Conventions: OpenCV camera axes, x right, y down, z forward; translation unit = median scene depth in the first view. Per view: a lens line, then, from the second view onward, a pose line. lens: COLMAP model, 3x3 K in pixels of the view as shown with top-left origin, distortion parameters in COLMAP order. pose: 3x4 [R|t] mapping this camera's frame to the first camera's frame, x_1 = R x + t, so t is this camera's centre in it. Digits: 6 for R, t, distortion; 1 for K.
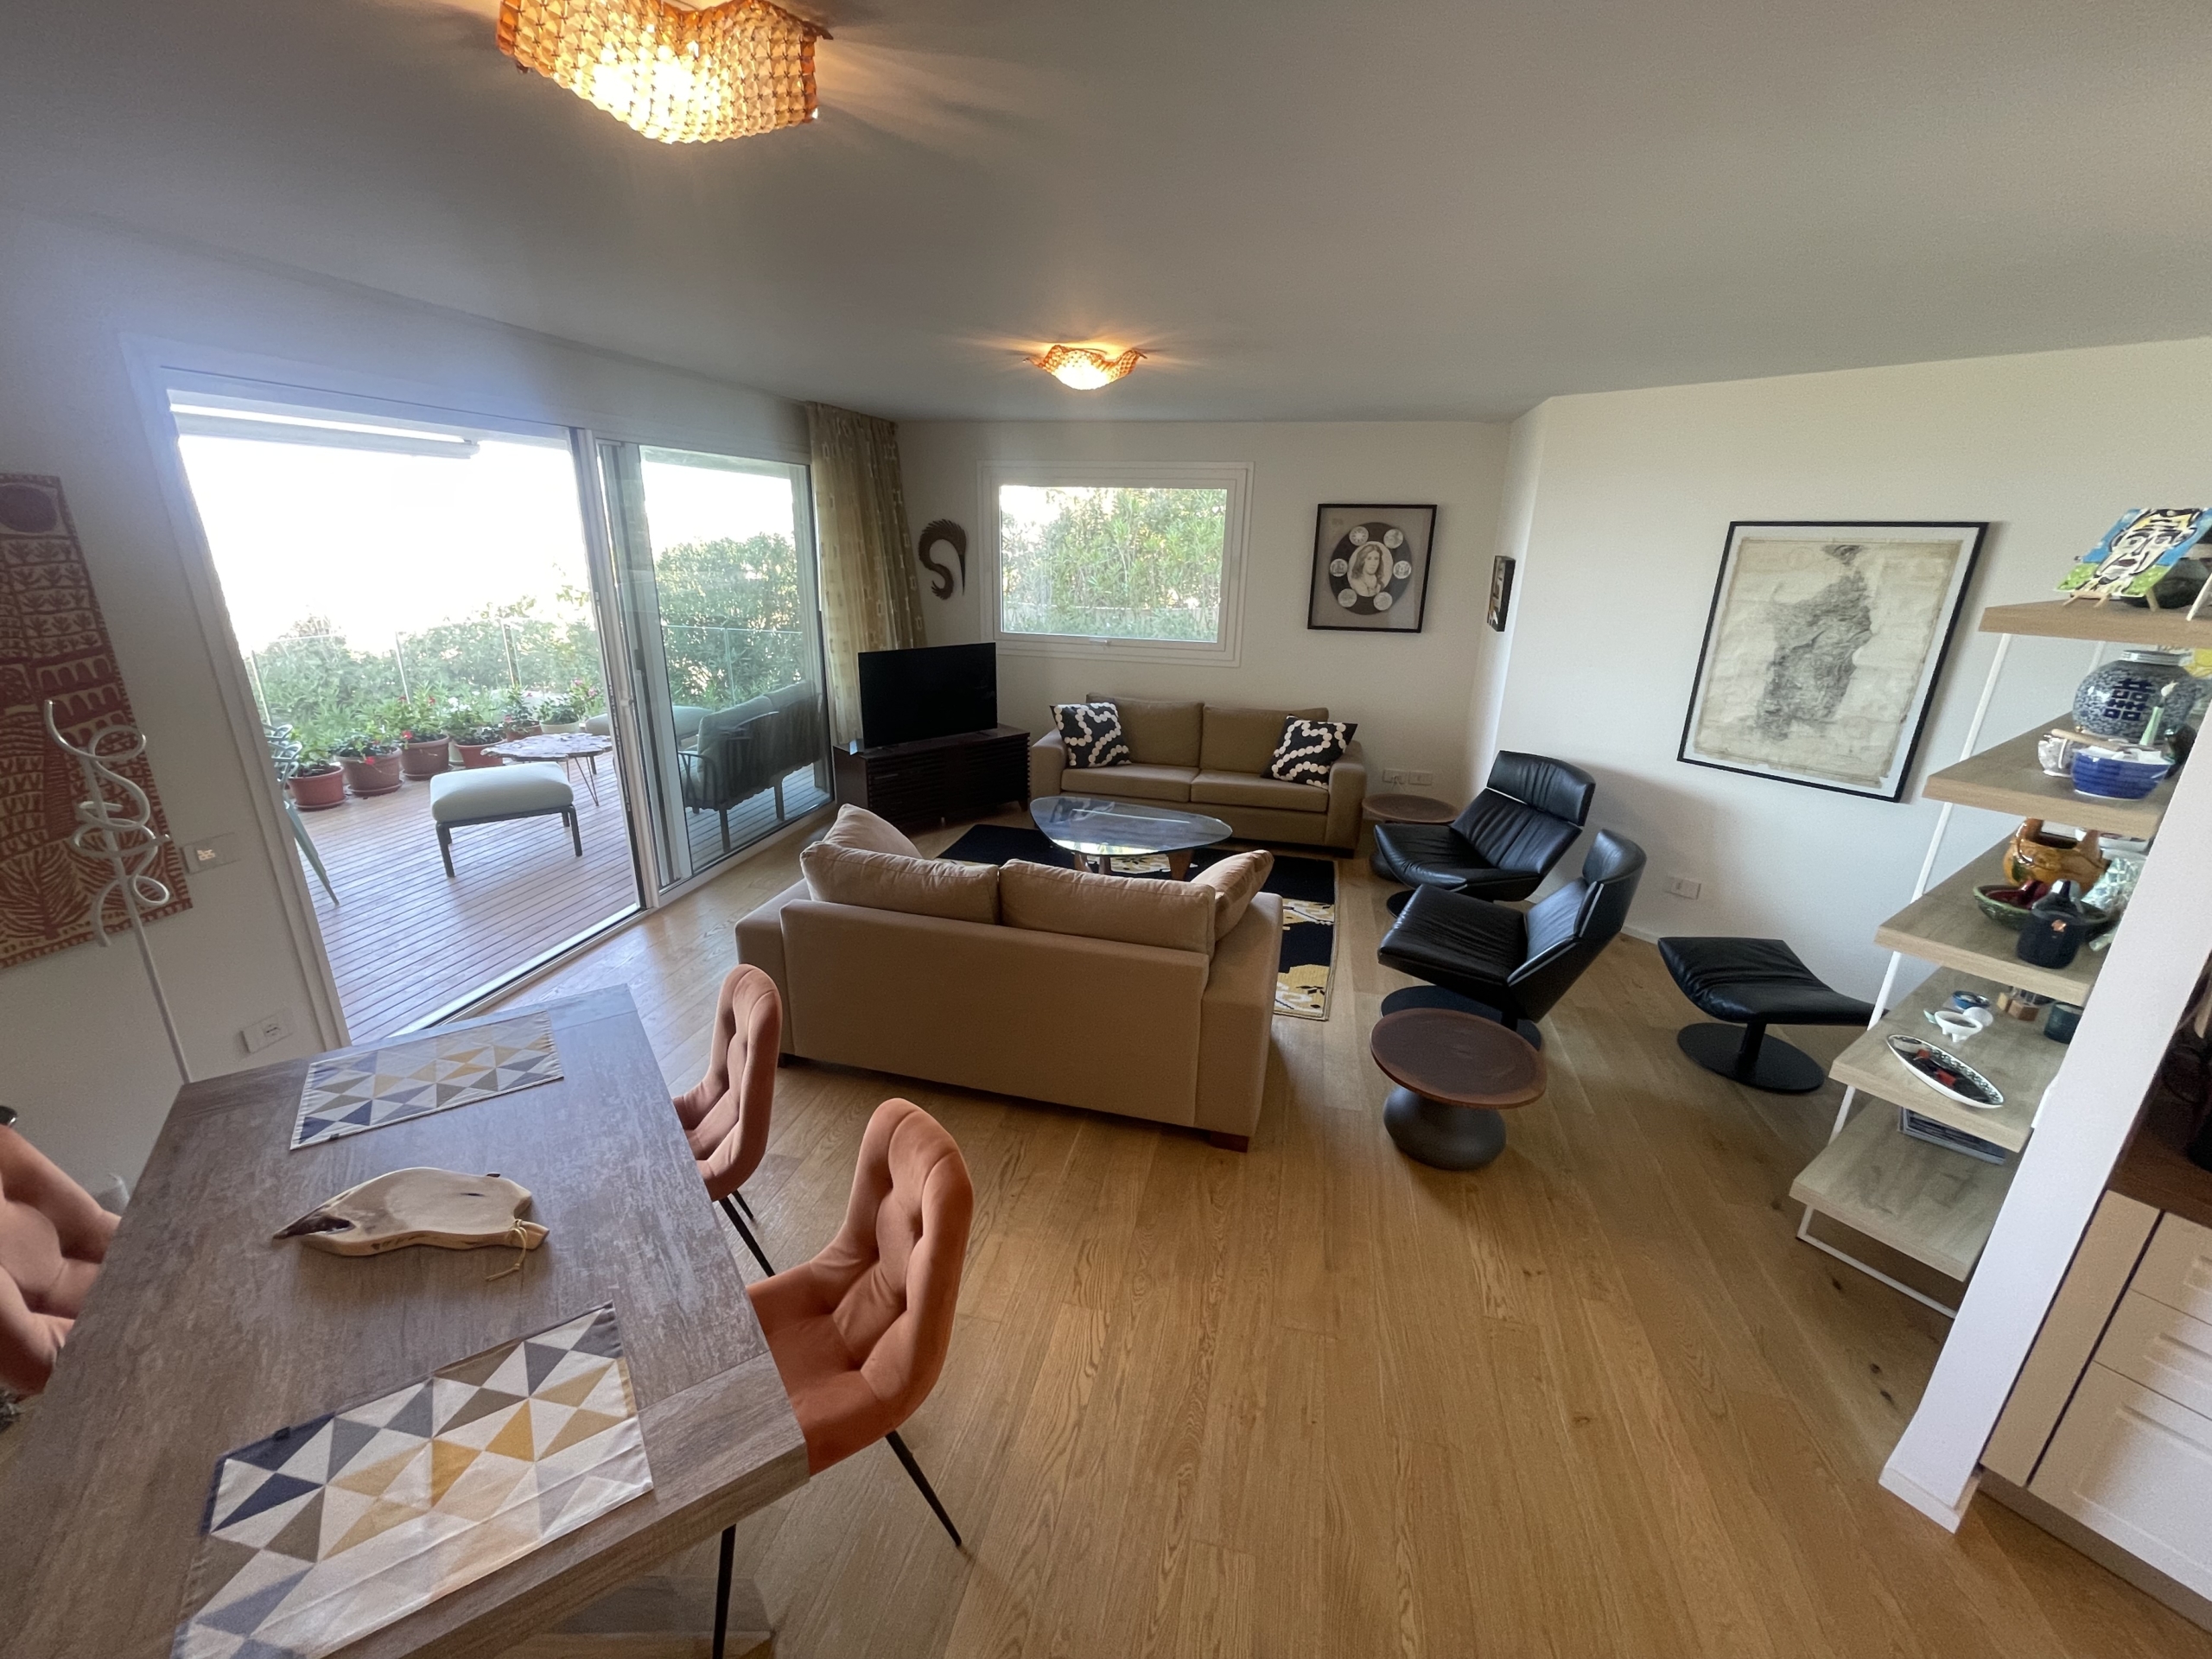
lens RADIAL K [[905.5, 0, 1089.7], [0, 905.5, 834.9], [0, 0, 1]] dist [0.001364, -0.000966]
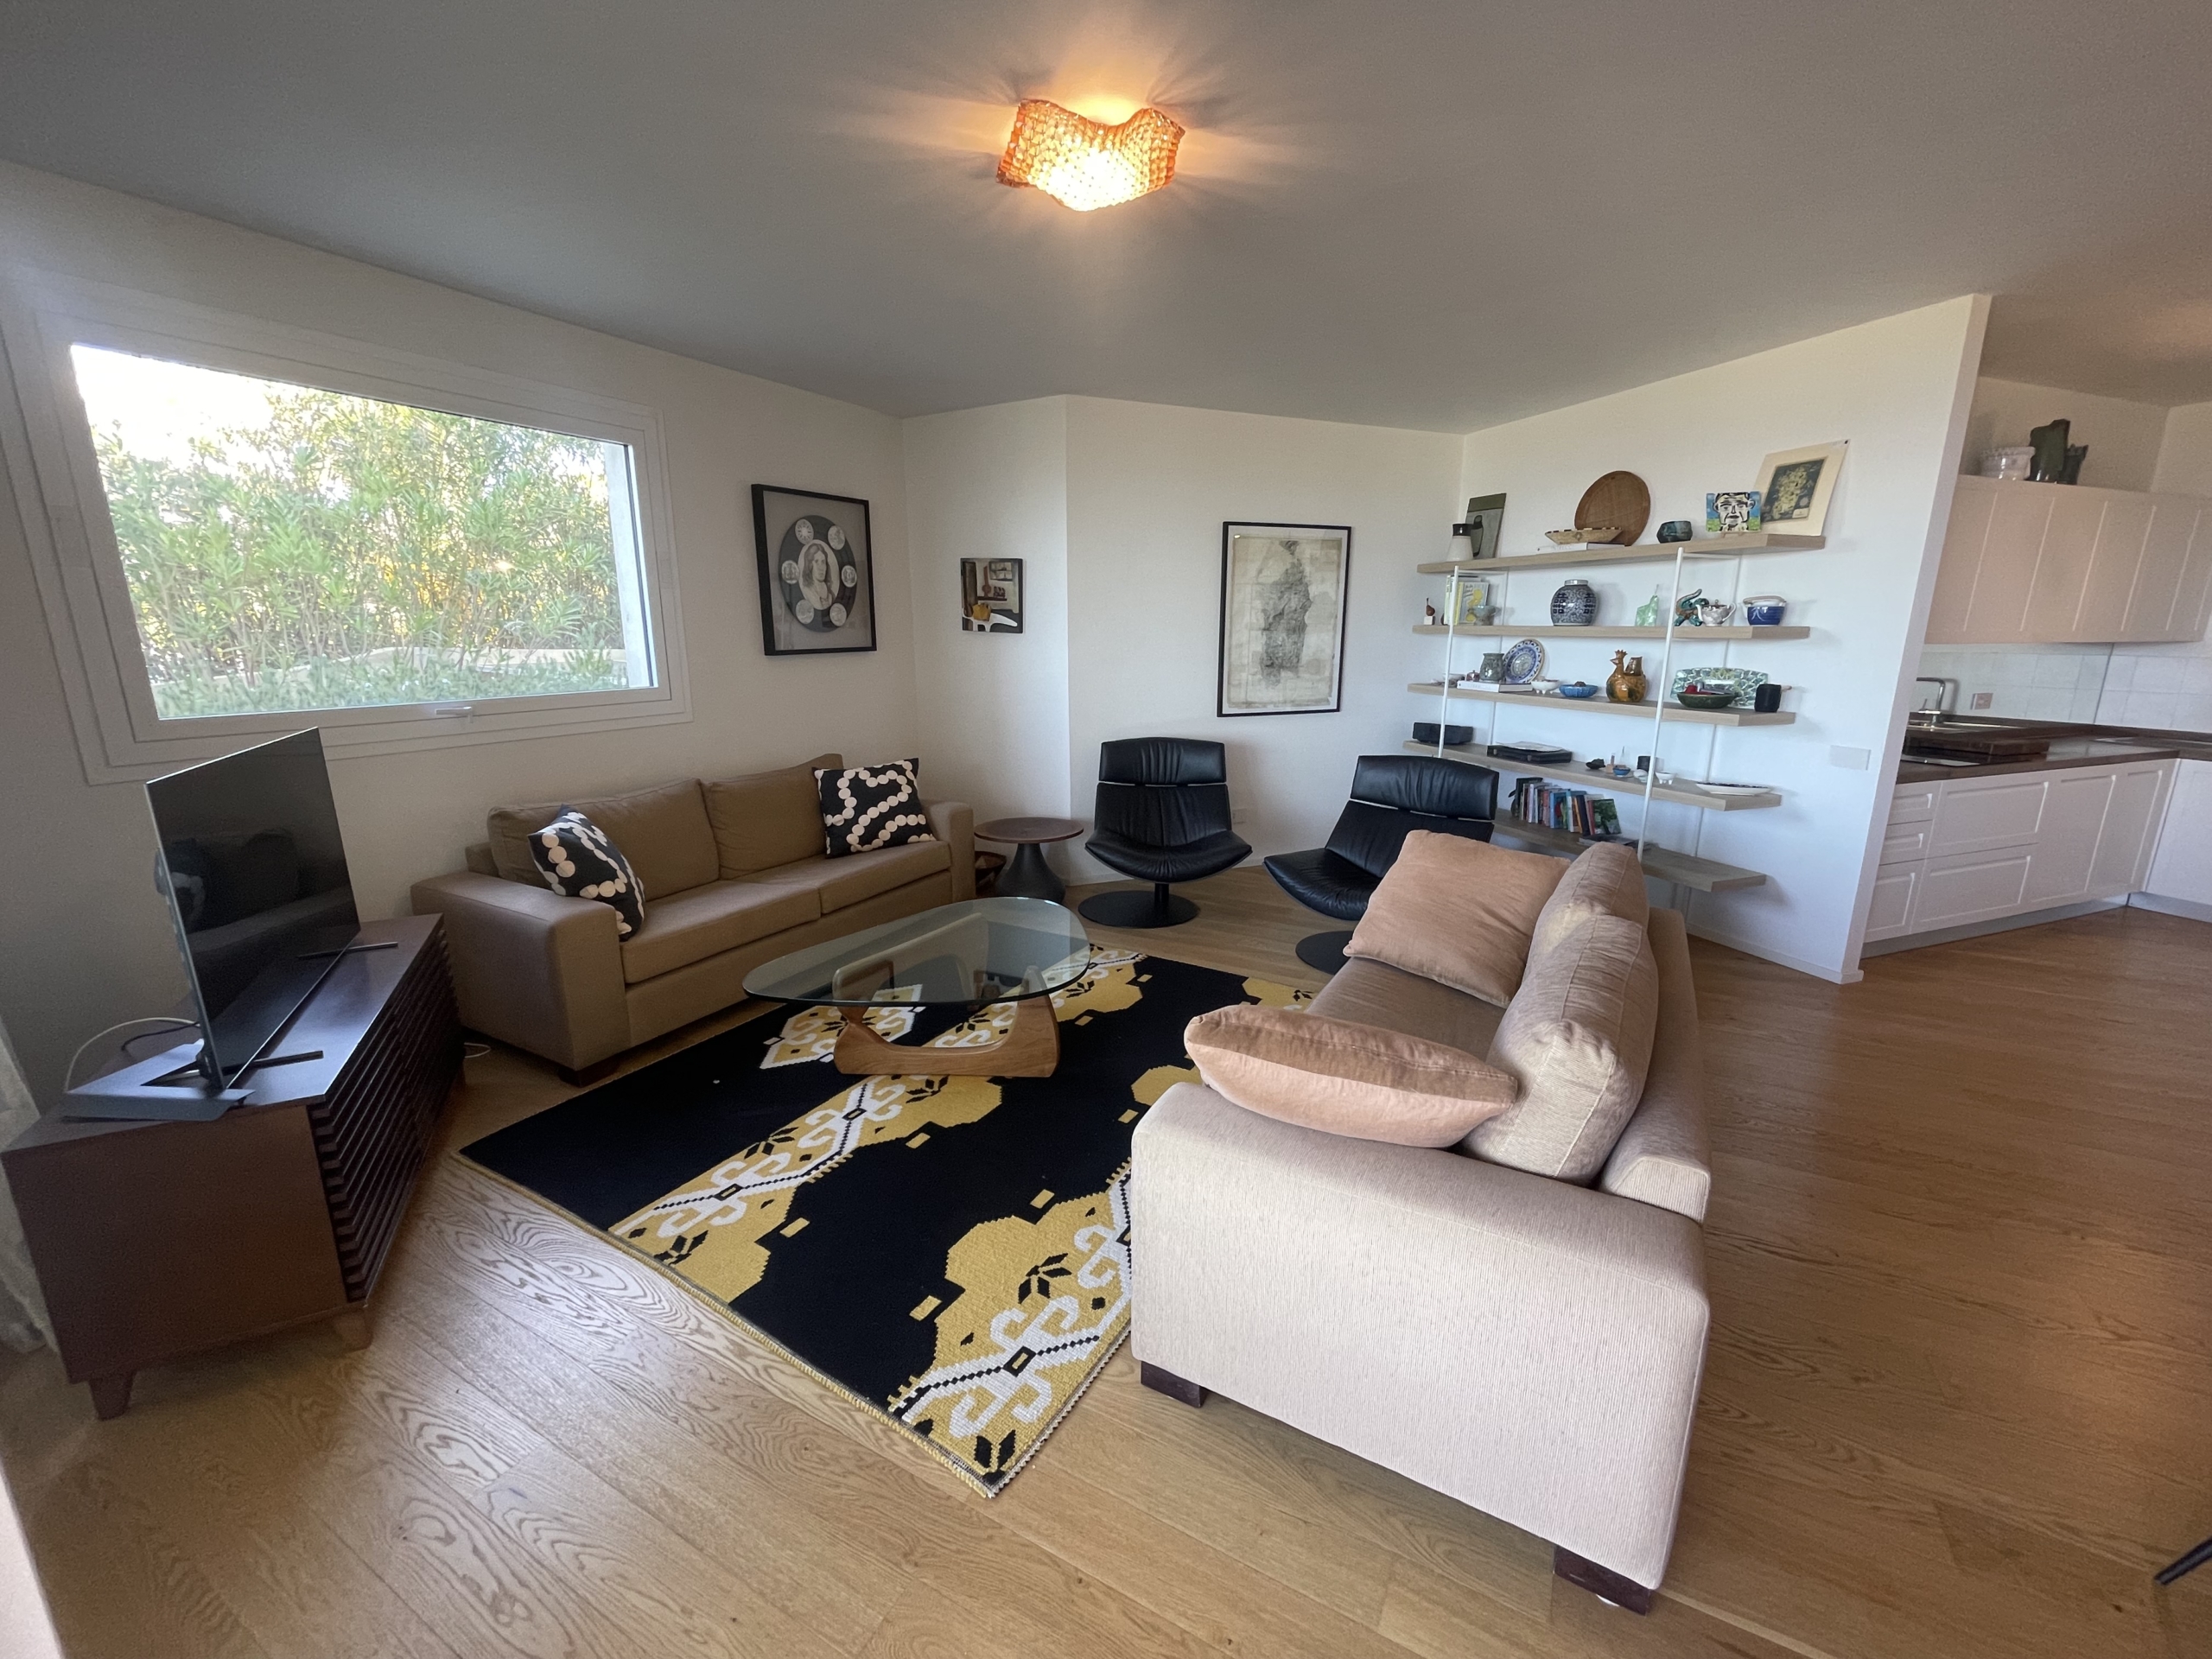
lens RADIAL K [[905.5, 0, 1091.9], [0, 905.5, 832.9], [0, 0, 1]] dist [0.001364, -0.000966]
pose [[0.257226, -0.237379, 0.936742, -0.432089], [0.316214, 0.936669, 0.150529, -0.128376], [-0.913150, 0.257492, 0.315998, 0.600515]]
